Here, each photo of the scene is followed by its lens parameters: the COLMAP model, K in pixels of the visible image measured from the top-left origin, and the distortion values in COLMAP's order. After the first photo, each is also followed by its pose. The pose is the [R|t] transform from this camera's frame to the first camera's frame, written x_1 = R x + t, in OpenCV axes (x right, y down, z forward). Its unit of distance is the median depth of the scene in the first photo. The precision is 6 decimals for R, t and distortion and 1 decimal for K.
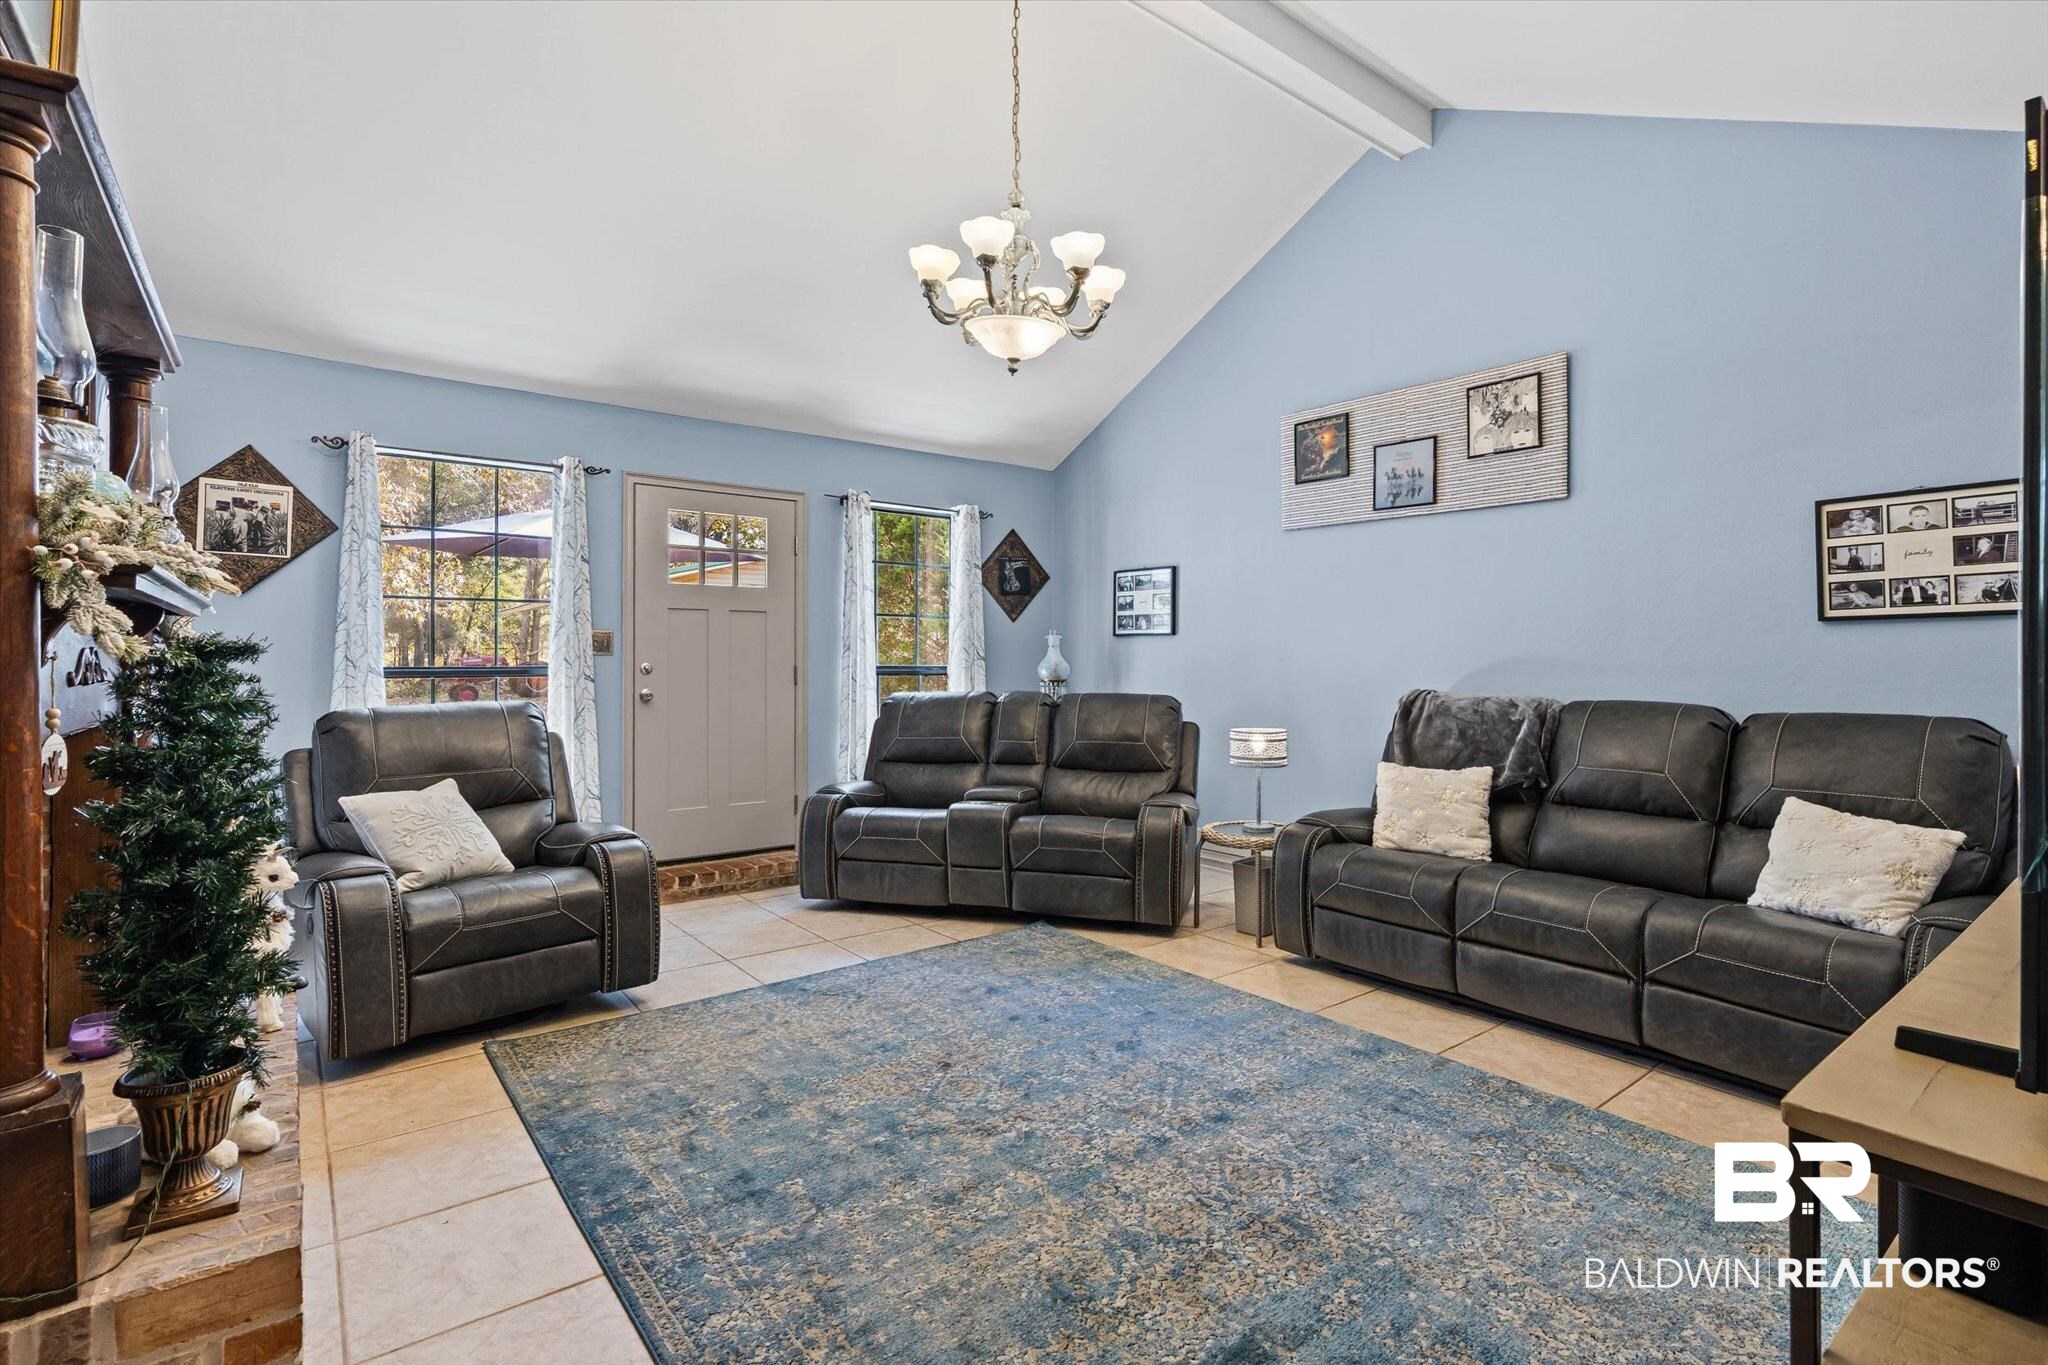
lens RADIAL K [[938.7, 0, 1019.1], [0, 938.7, 669.0], [0, 0, 1]] dist [0.003147, 0.000478]
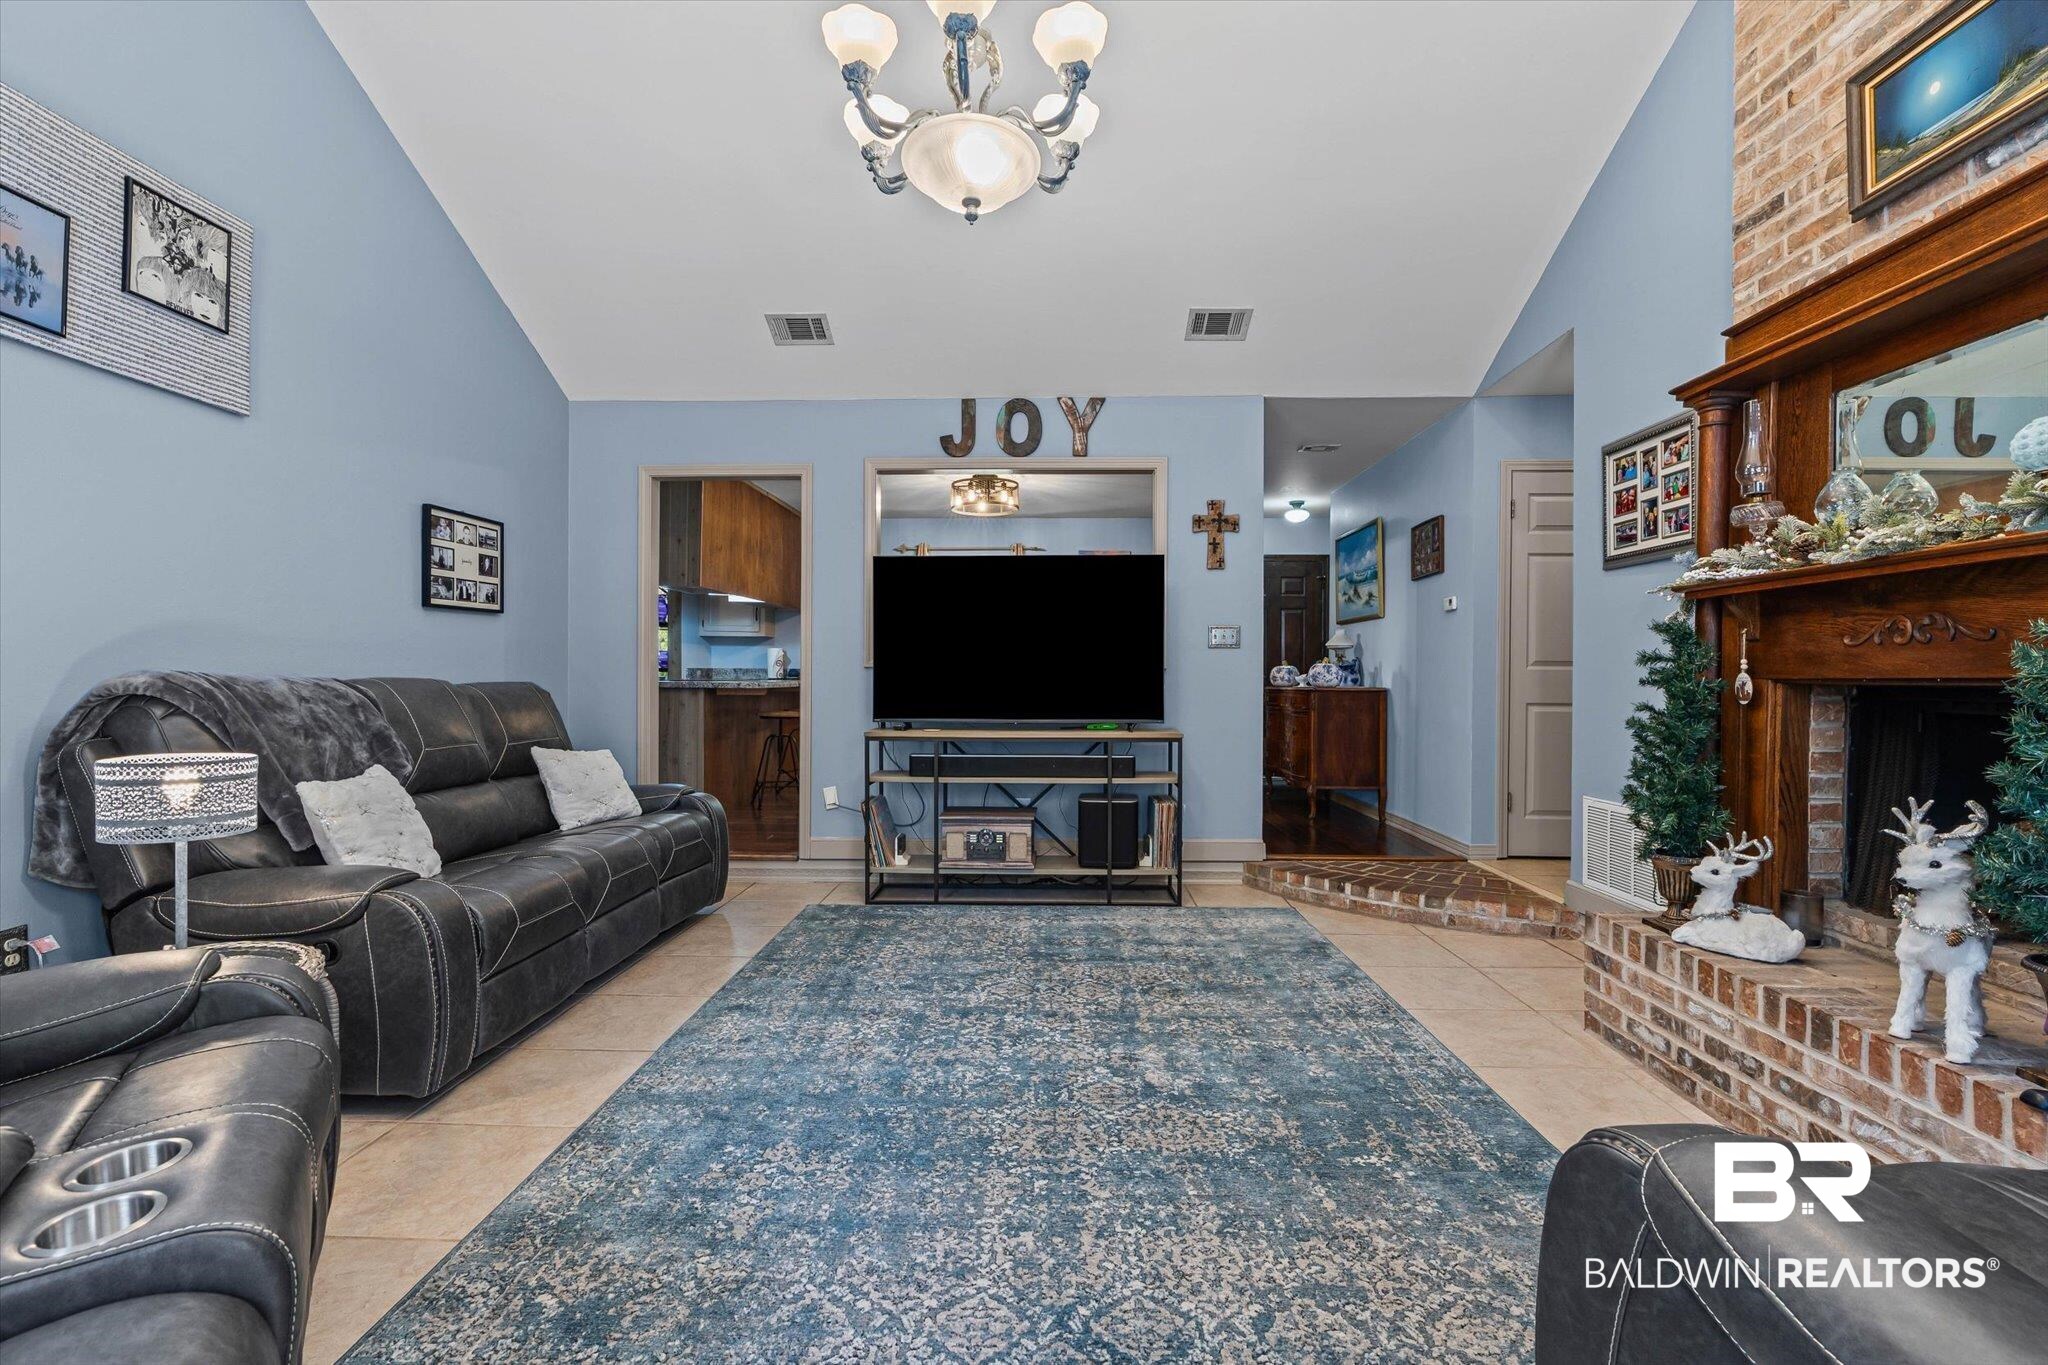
lens RADIAL K [[938.7, 0, 1022.0], [0, 938.7, 679.5], [0, 0, 1]] dist [0.003147, 0.000478]
pose [[-0.769207, -0.007884, 0.638951, -0.497620], [-0.001340, 0.999942, 0.010725, 0.028286], [-0.638998, 0.007393, -0.769173, 1.509762]]
